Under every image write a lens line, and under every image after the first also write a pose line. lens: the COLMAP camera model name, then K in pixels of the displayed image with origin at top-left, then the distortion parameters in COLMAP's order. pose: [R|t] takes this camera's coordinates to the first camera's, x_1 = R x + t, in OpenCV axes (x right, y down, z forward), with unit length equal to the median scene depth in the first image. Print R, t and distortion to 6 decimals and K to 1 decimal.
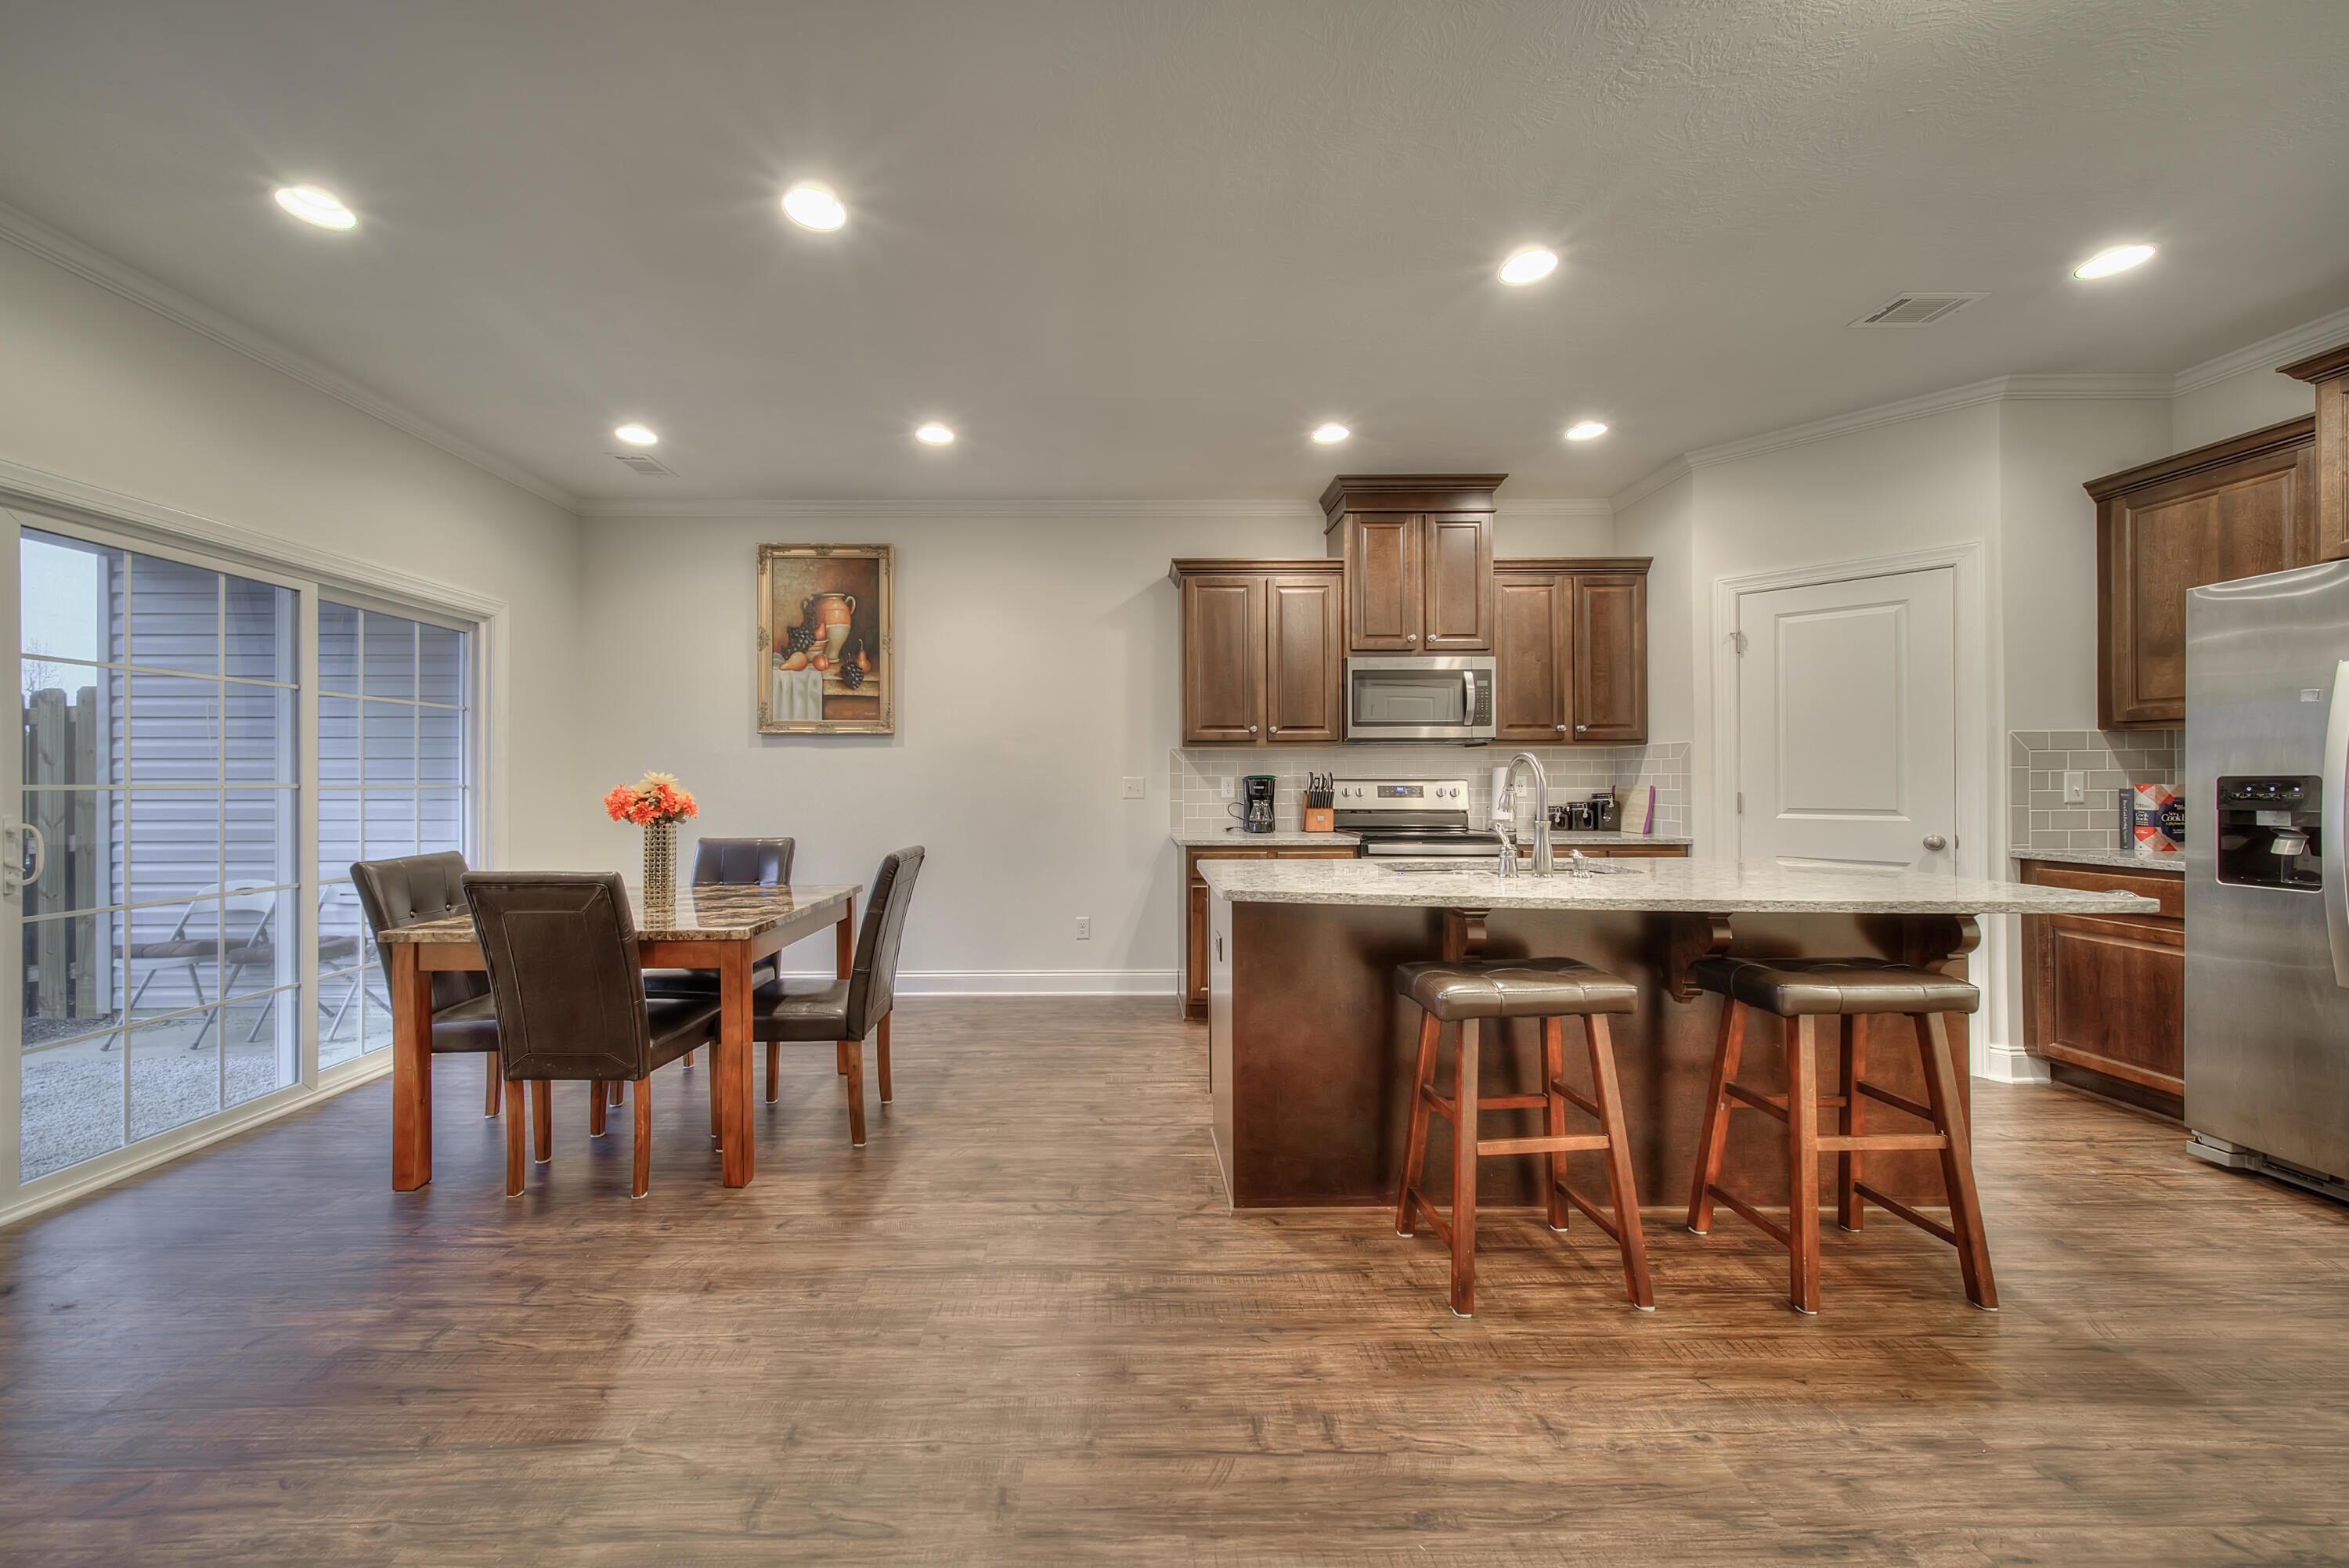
lens RADIAL K [[842.6, 0, 1120.3], [0, 842.6, 775.3], [0, 0, 1]] dist [0.000601, -0.000008]
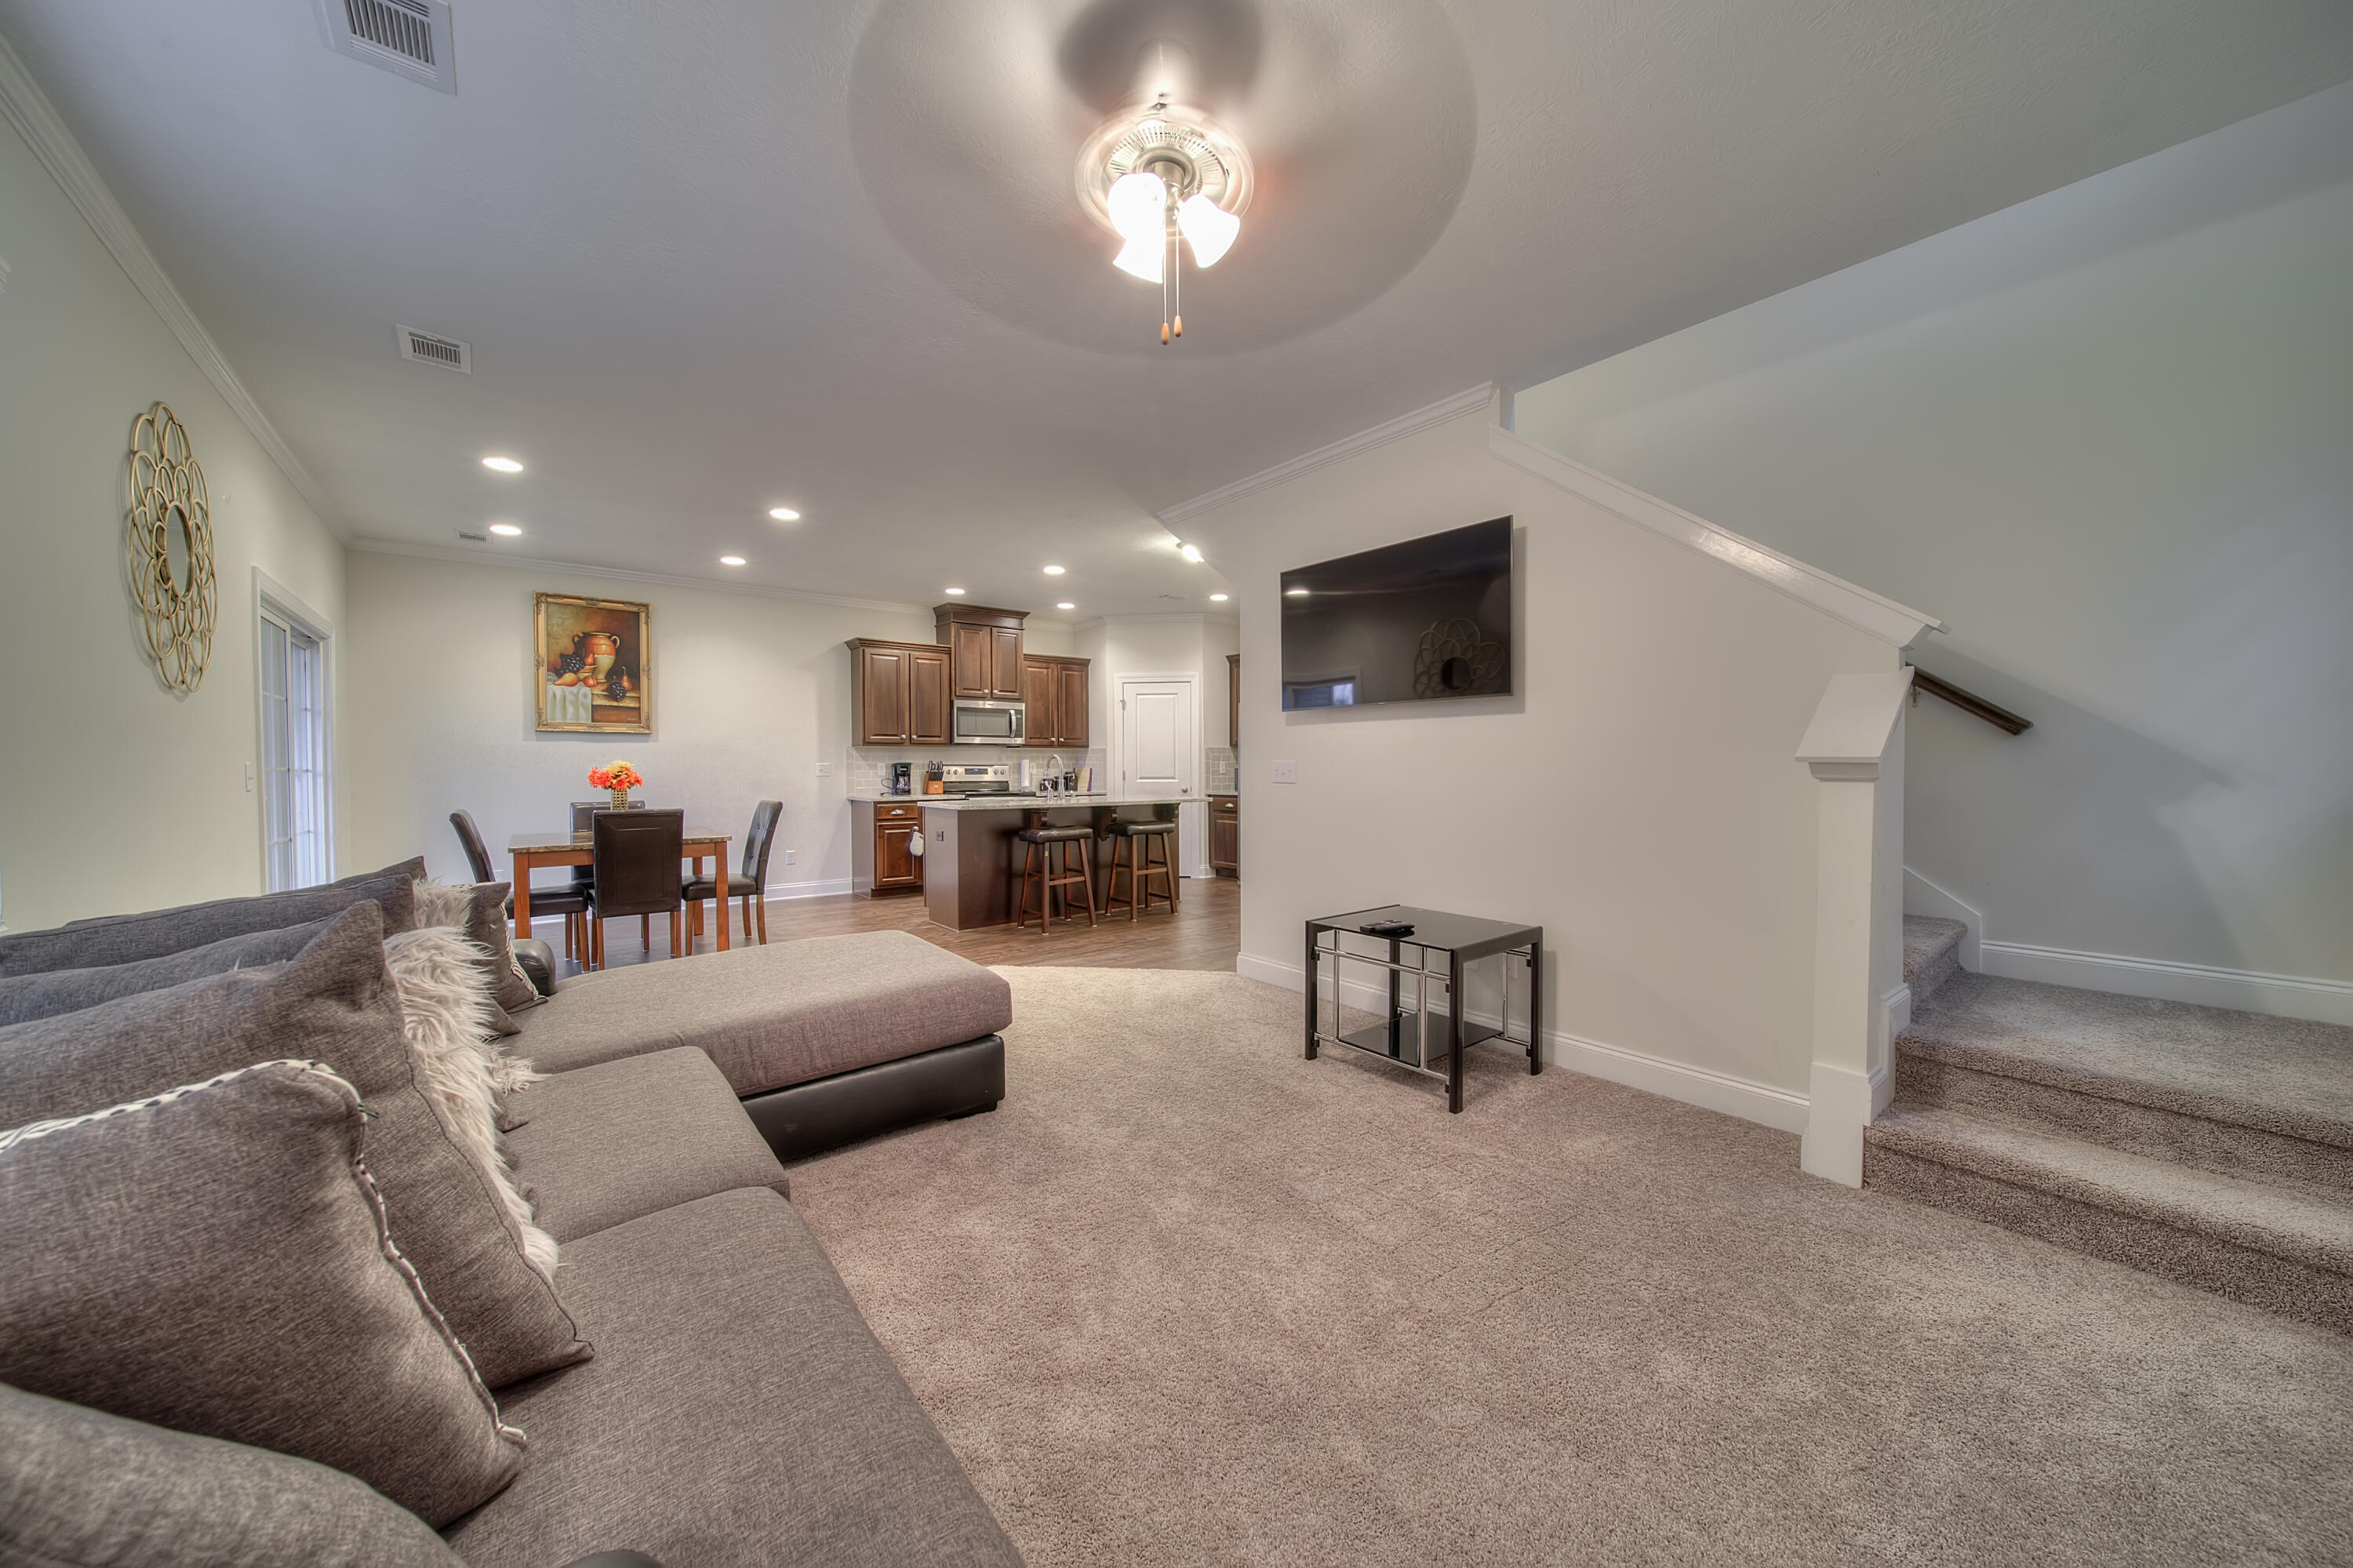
lens RADIAL K [[825.4, 0, 1176.5], [0, 825.4, 784.0], [0, 0, 1]] dist [-0.000496, 0.000018]
pose [[0.777463, -0.014342, 0.628765, -0.498901], [-0.000992, 0.999711, 0.024029, 0.002984], [-0.628928, -0.019305, 0.777224, -0.737386]]
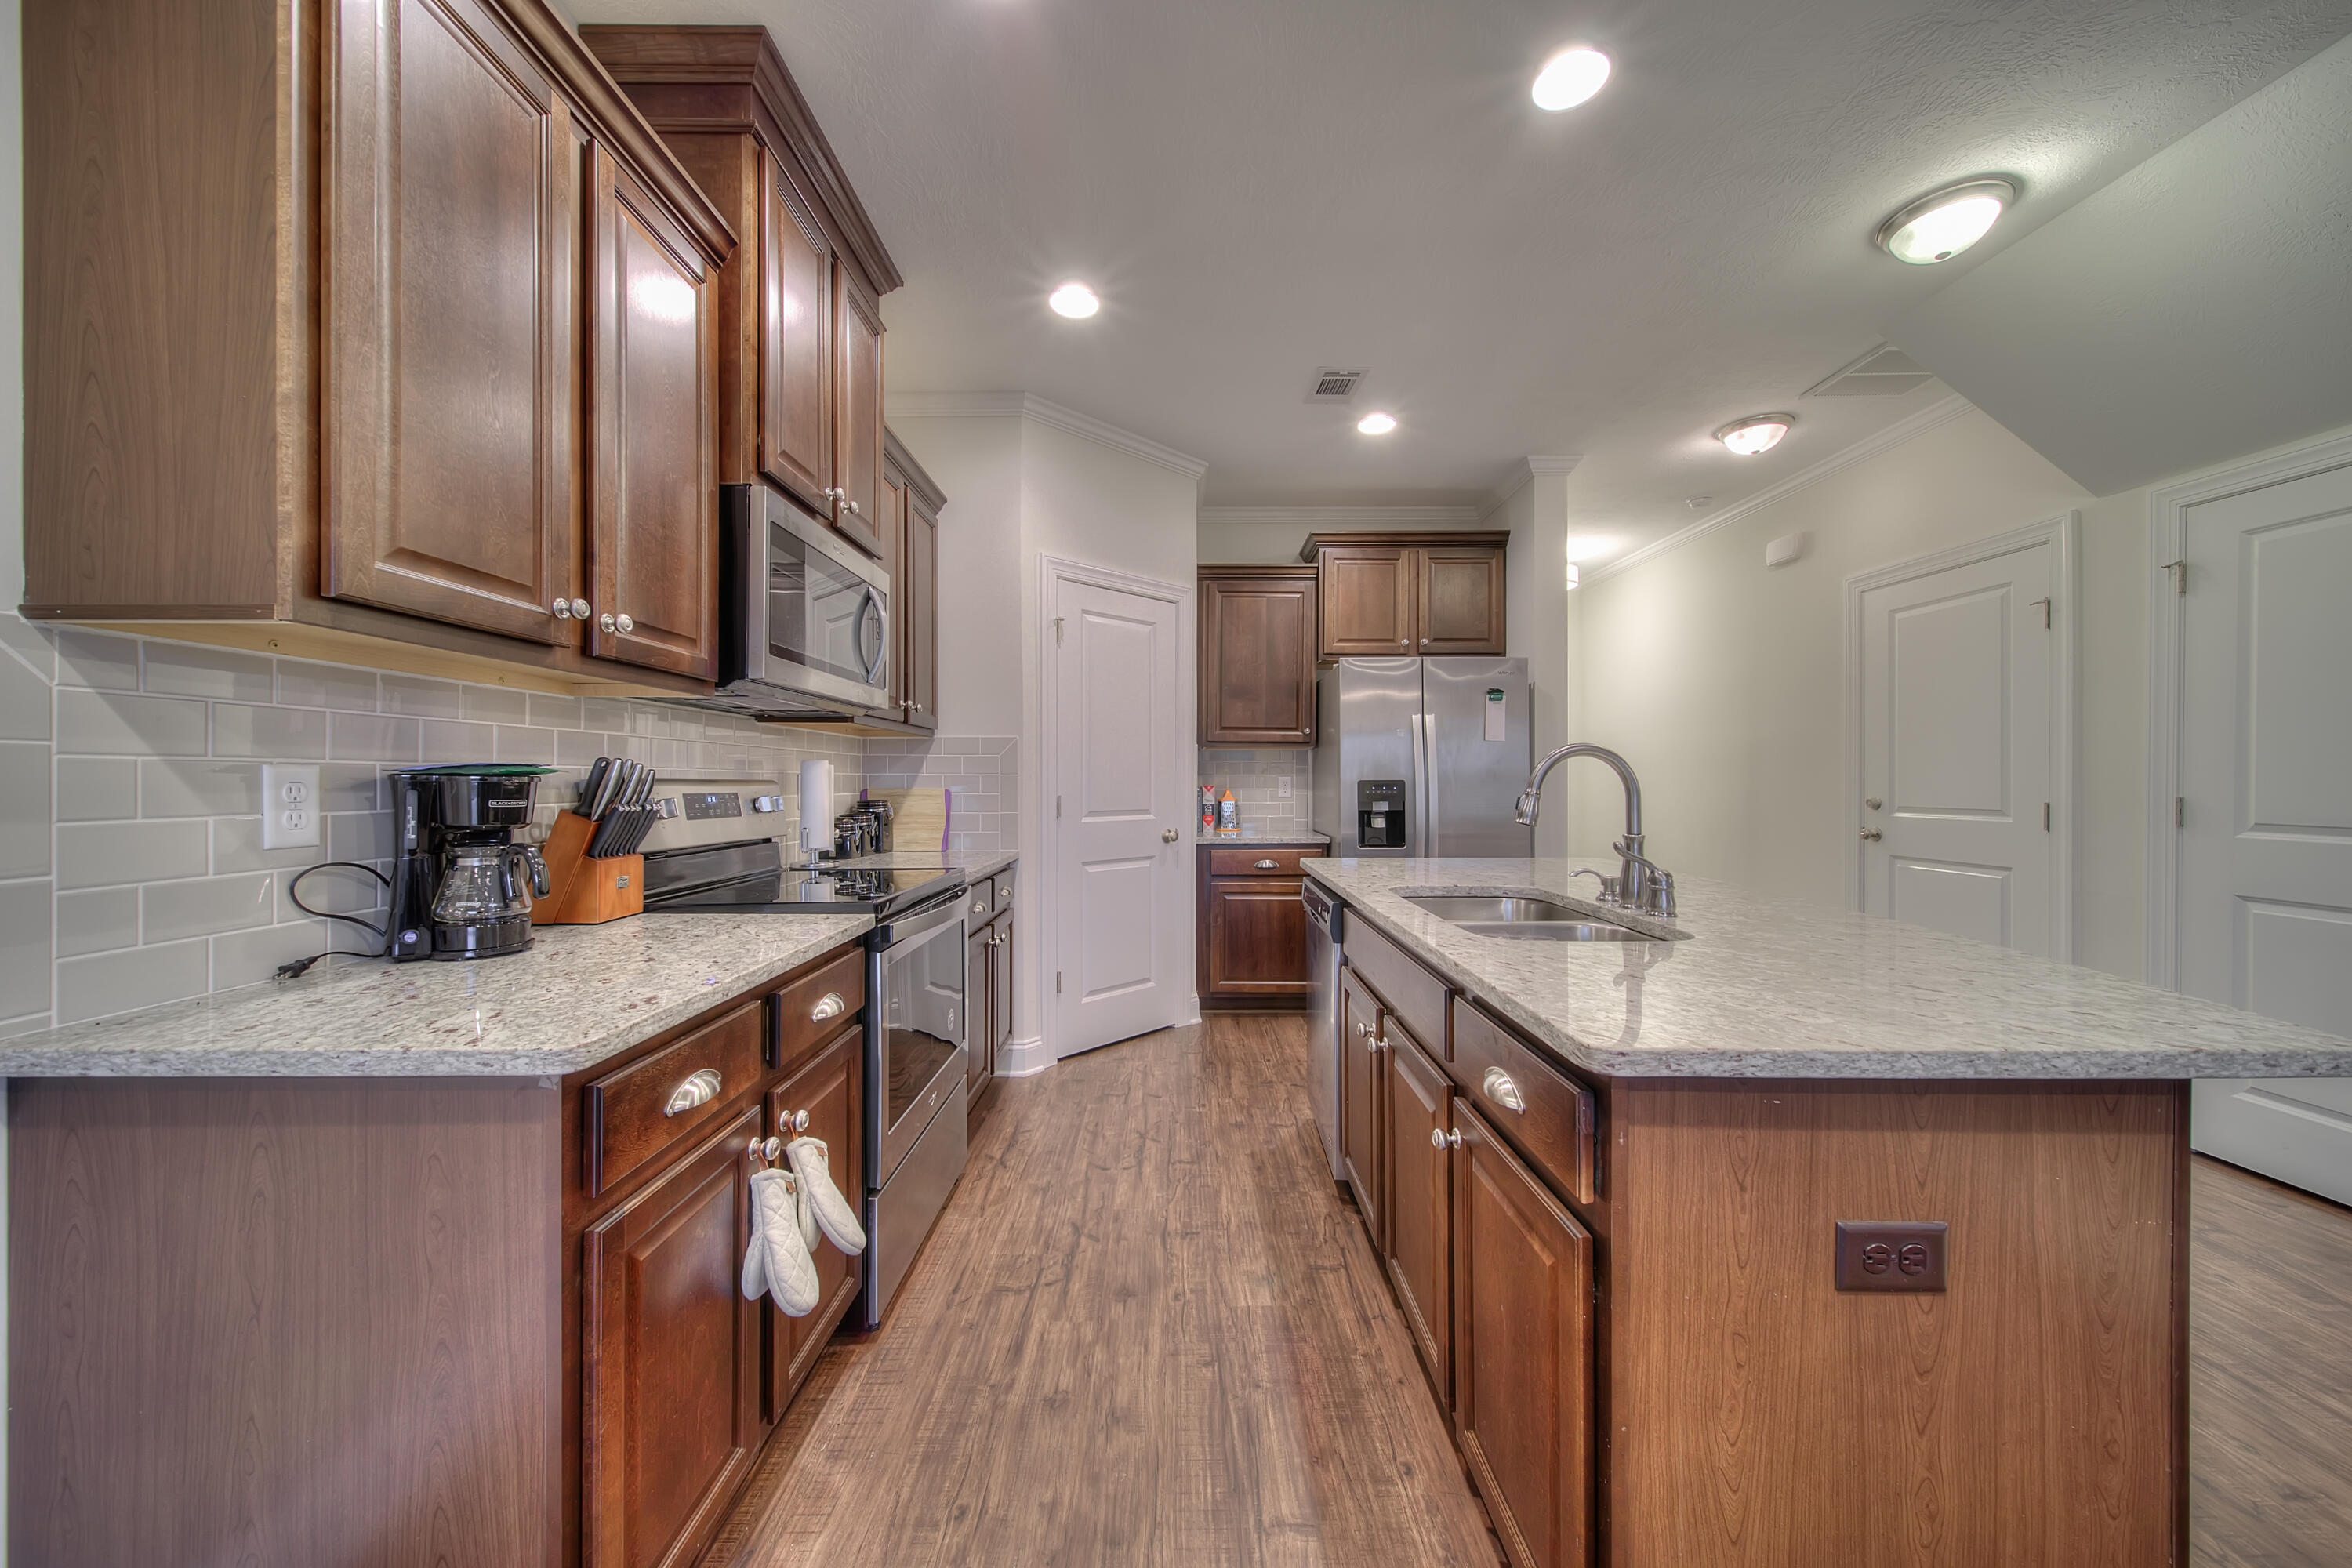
lens RADIAL K [[850.2, 0, 1207.1], [0, 850.2, 781.0], [0, 0, 1]] dist [0.048867, 0.000018]
pose [[-0.033285, 0.003324, 0.999440, -0.169264], [-0.006574, 0.999972, -0.003545, 0.006035], [-0.999424, -0.006688, -0.033262, 0.788916]]
